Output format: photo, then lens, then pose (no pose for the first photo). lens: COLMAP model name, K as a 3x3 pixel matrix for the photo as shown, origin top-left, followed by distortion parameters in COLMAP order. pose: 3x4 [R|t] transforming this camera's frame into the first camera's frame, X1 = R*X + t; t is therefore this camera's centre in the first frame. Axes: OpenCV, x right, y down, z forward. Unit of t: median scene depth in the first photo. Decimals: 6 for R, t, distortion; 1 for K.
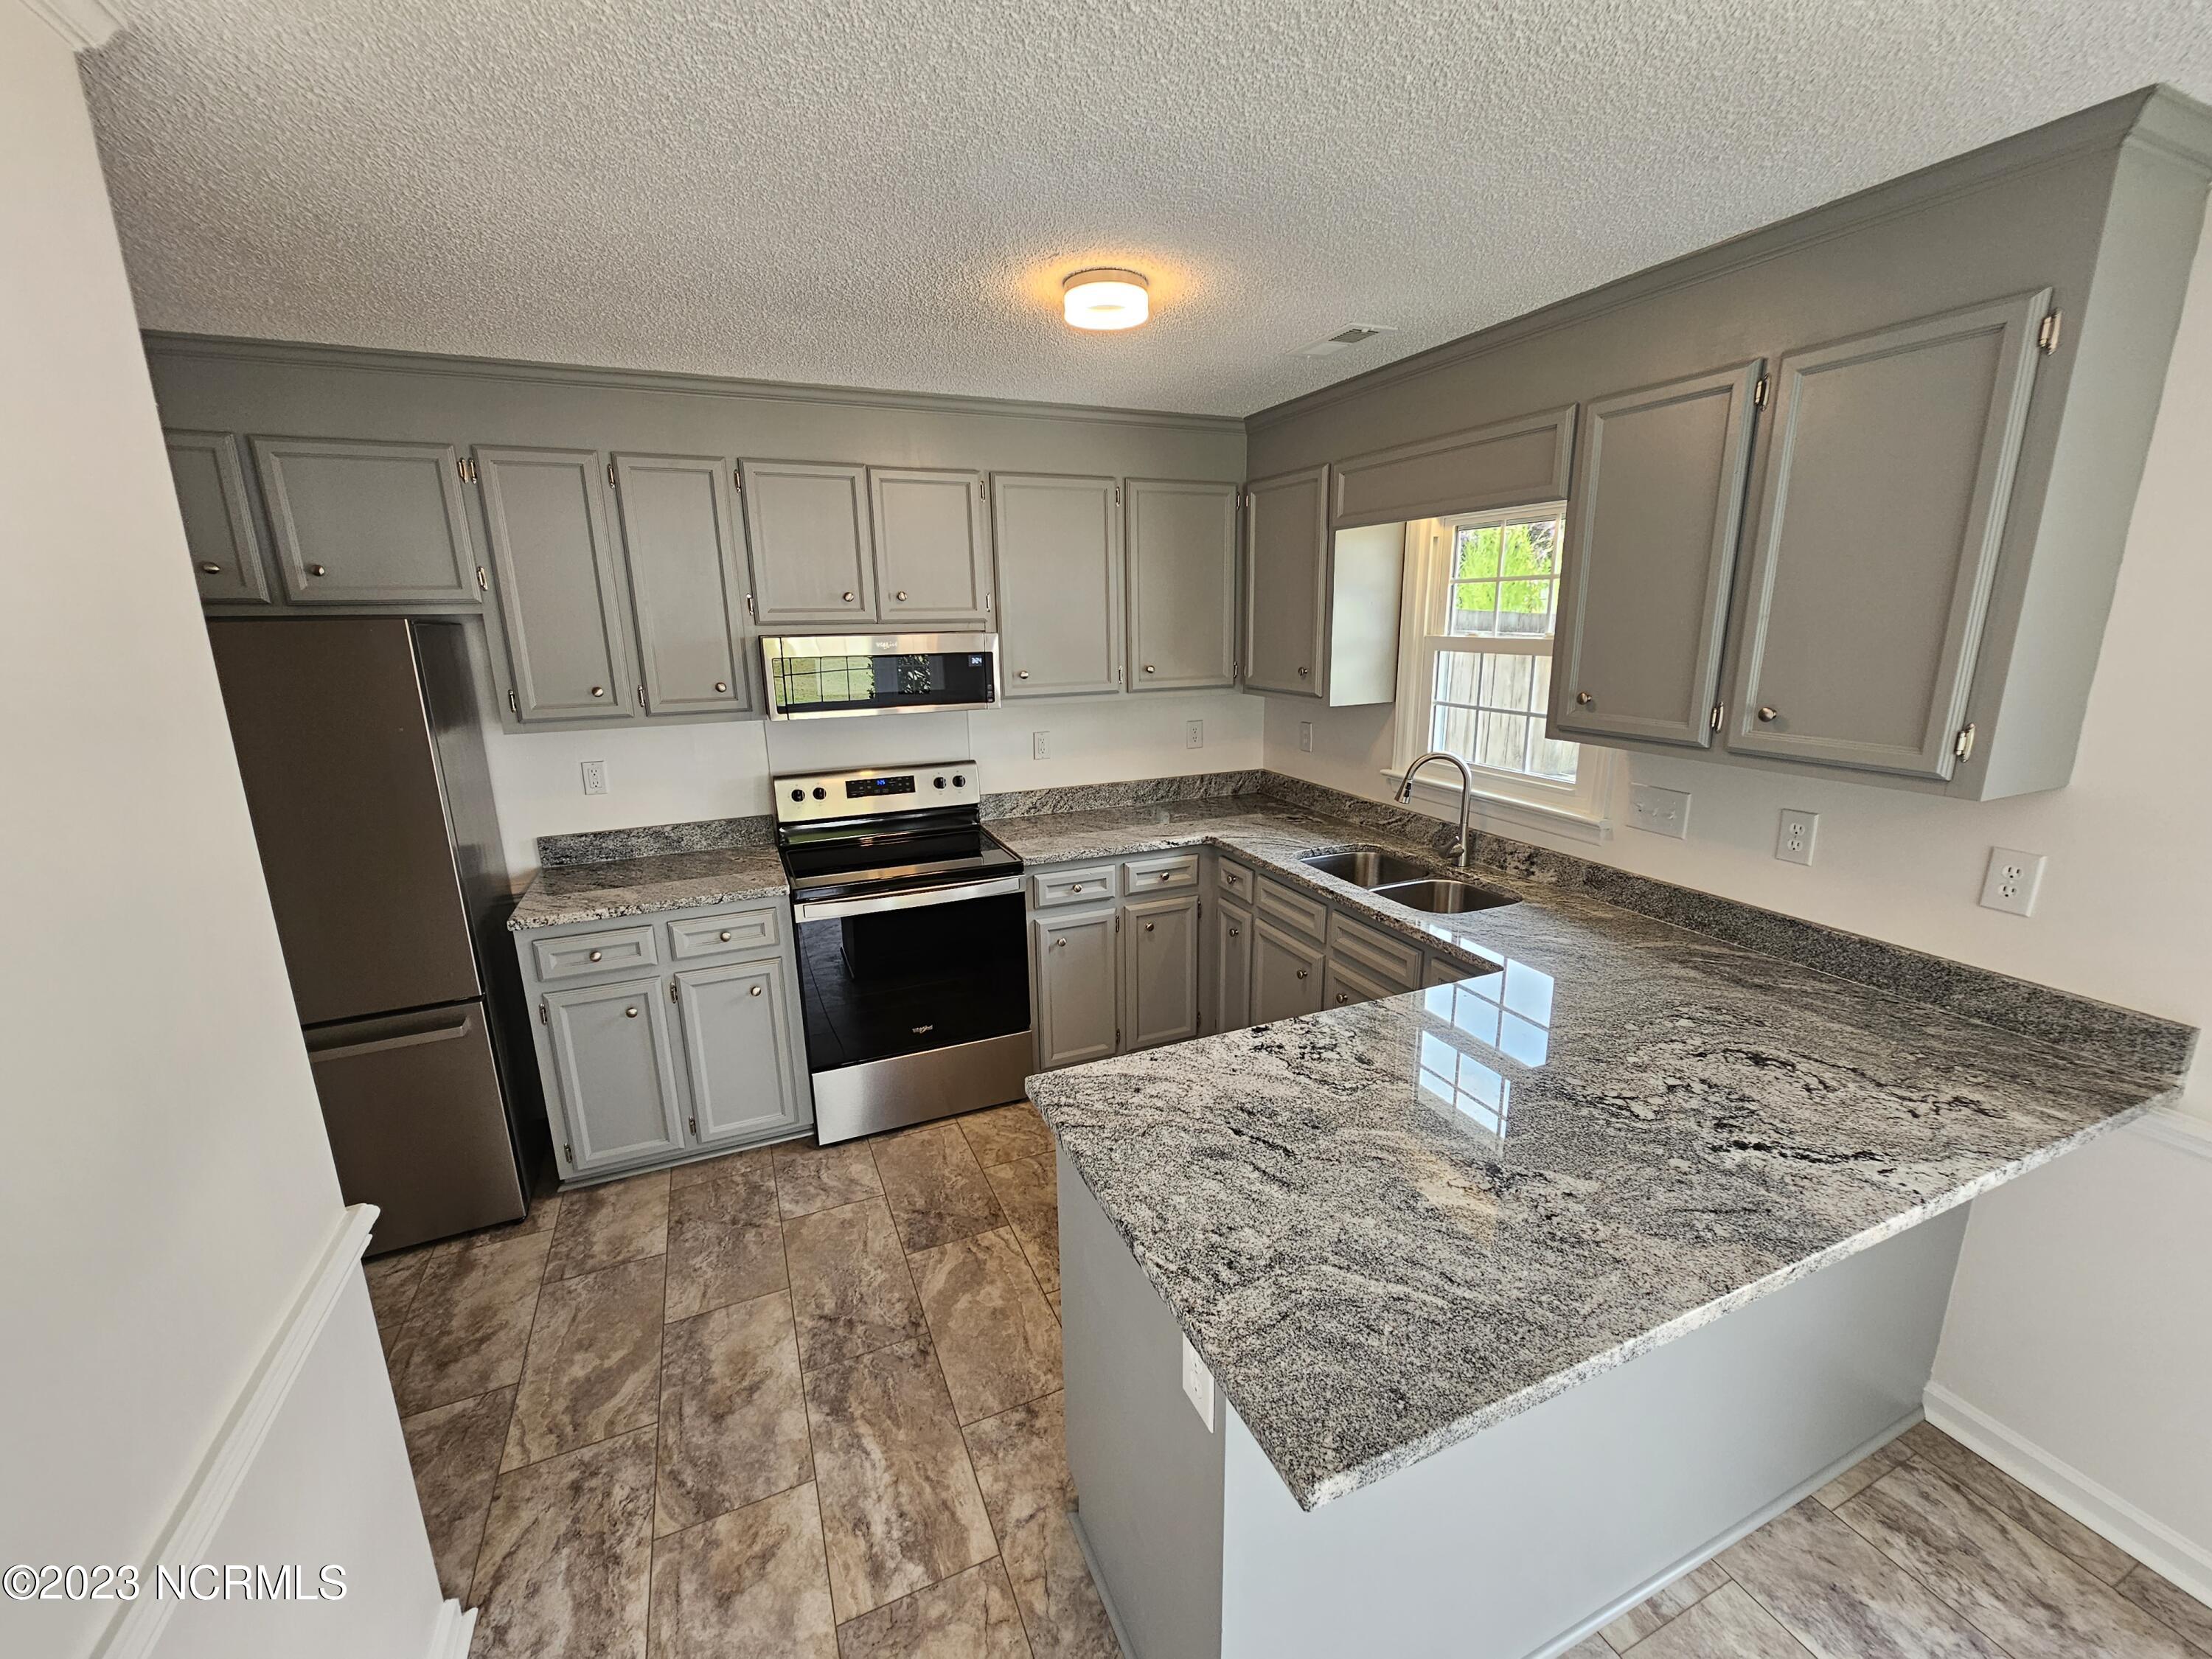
lens RADIAL K [[906.1, 0, 1114.2], [0, 906.1, 825.2], [0, 0, 1]] dist [-0.000996, 0.000526]
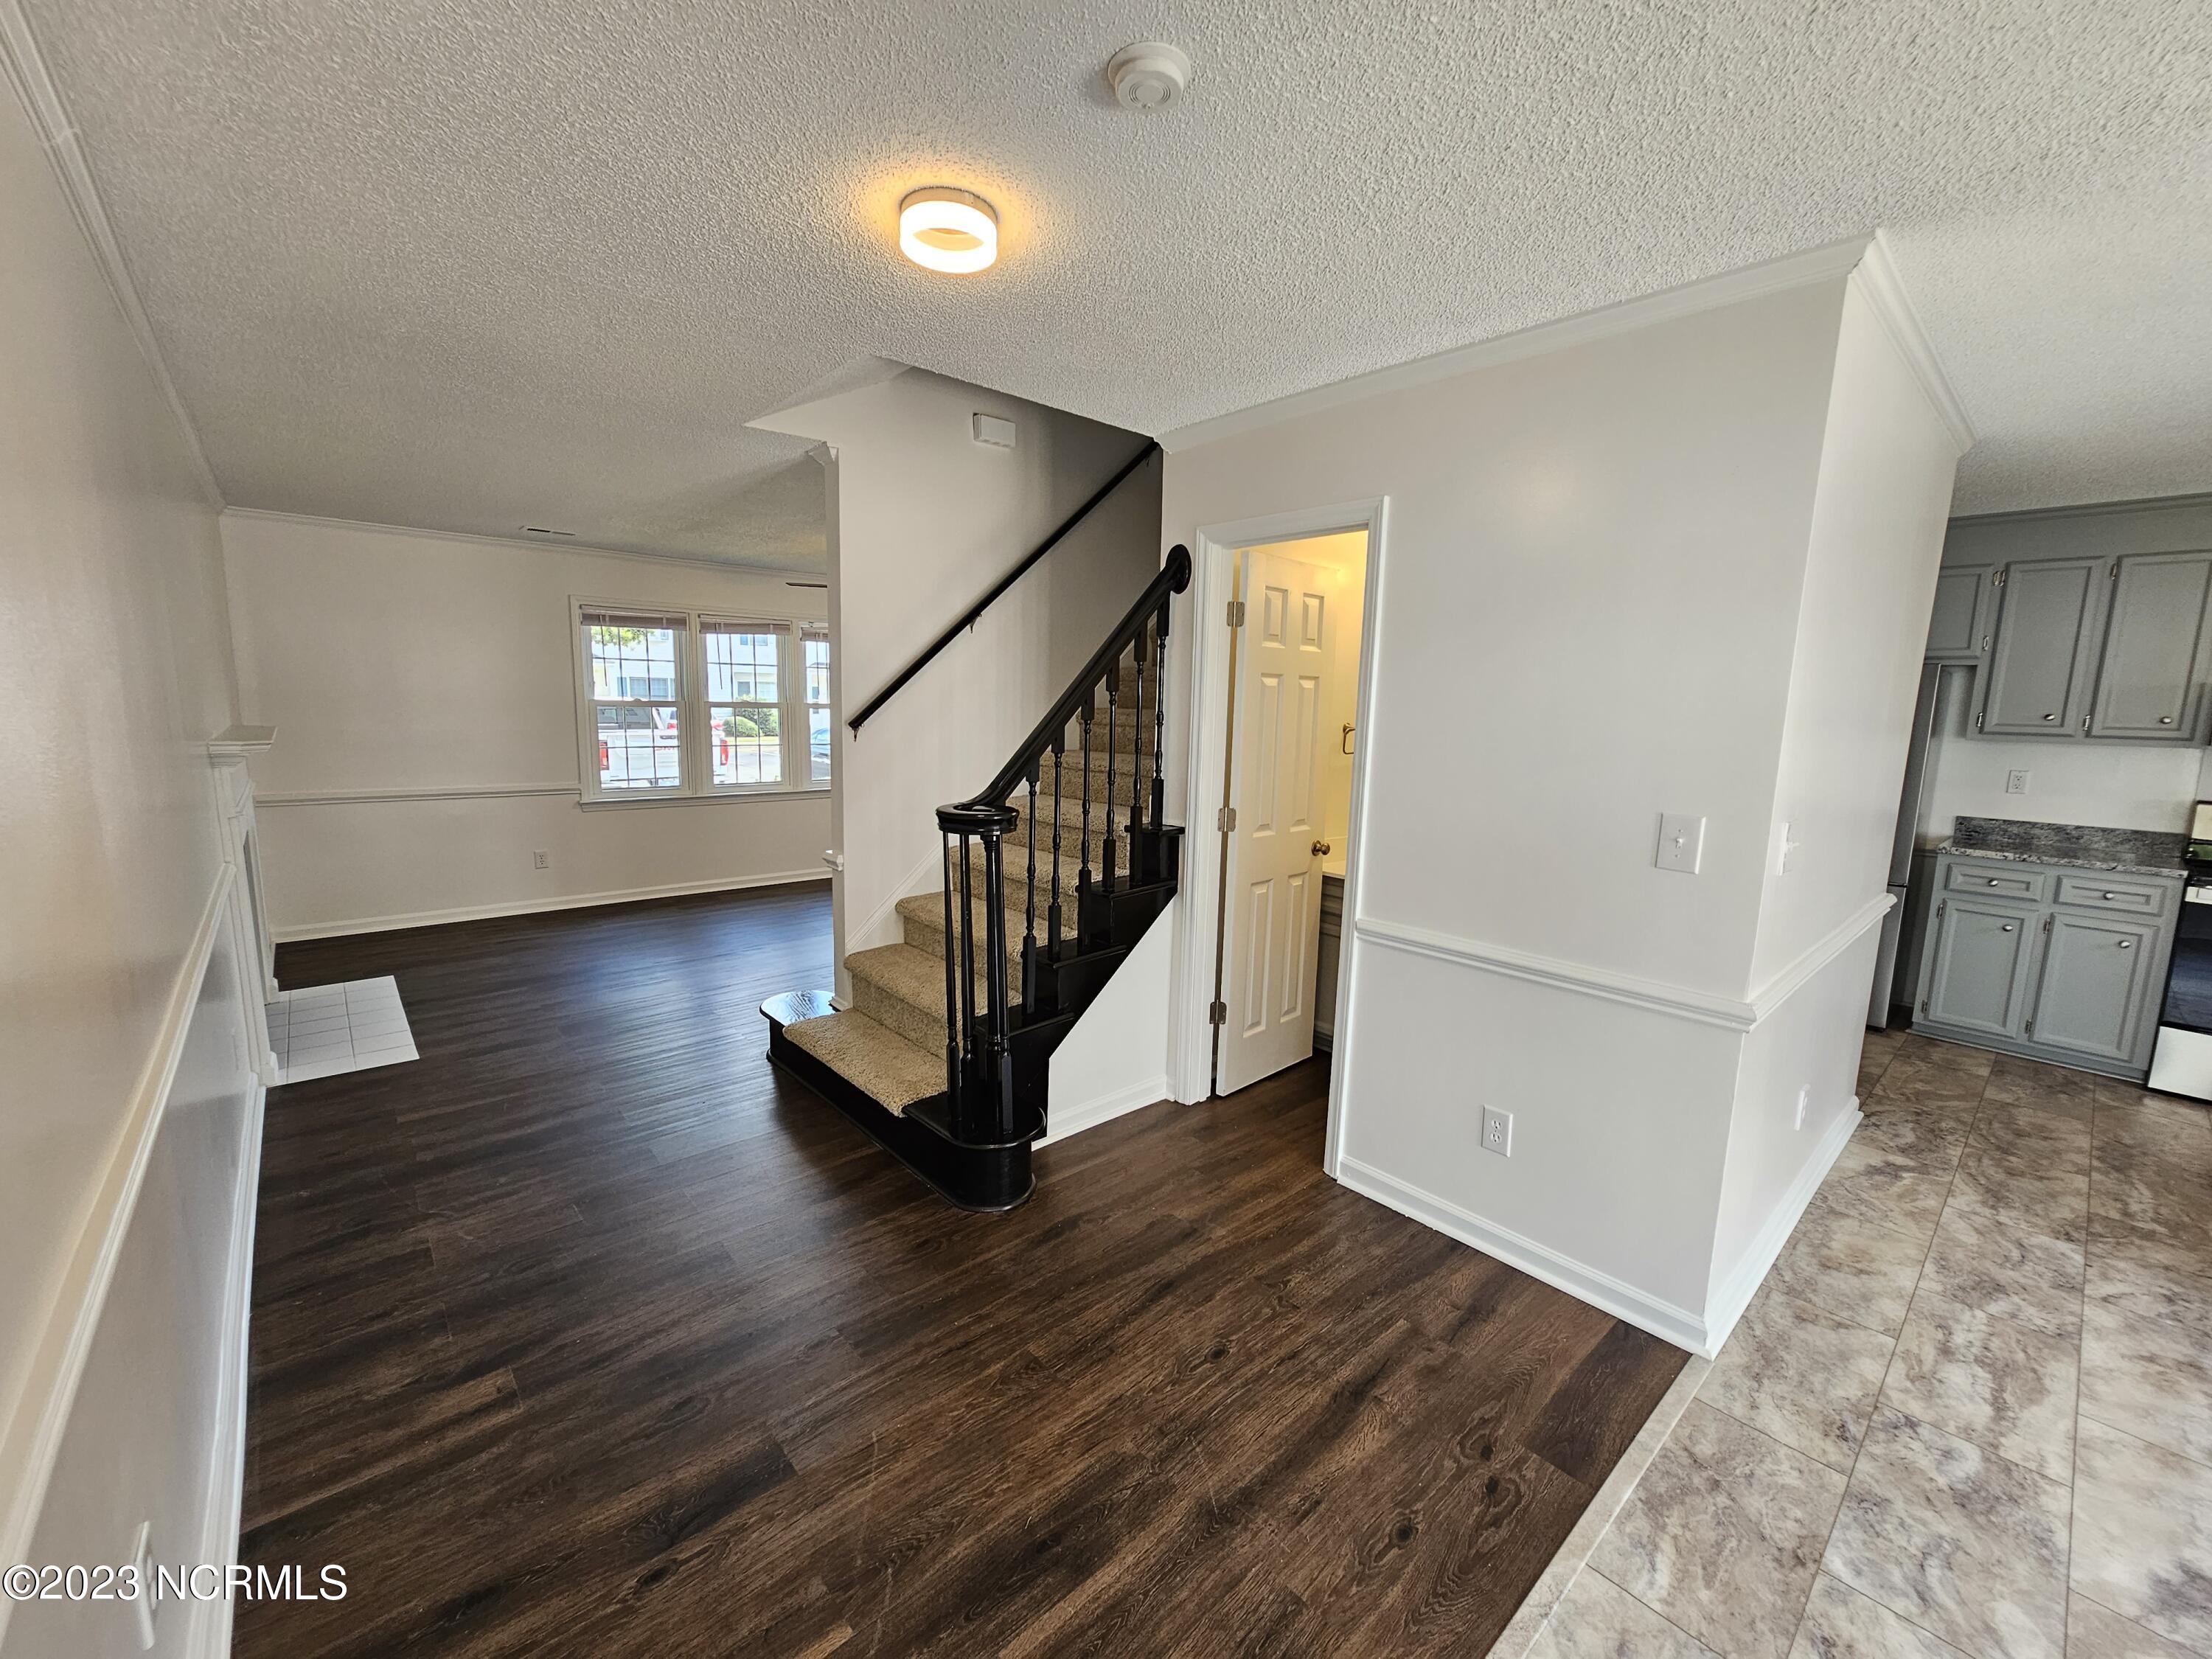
lens RADIAL K [[906.1, 0, 1115.7], [0, 906.1, 833.0], [0, 0, 1]] dist [-0.000996, 0.000526]
pose [[0.314658, 0.160356, -0.935562, 0.400453], [-0.253762, 0.963963, 0.079876, 0.335224], [0.914656, 0.212276, 0.344011, -0.949806]]
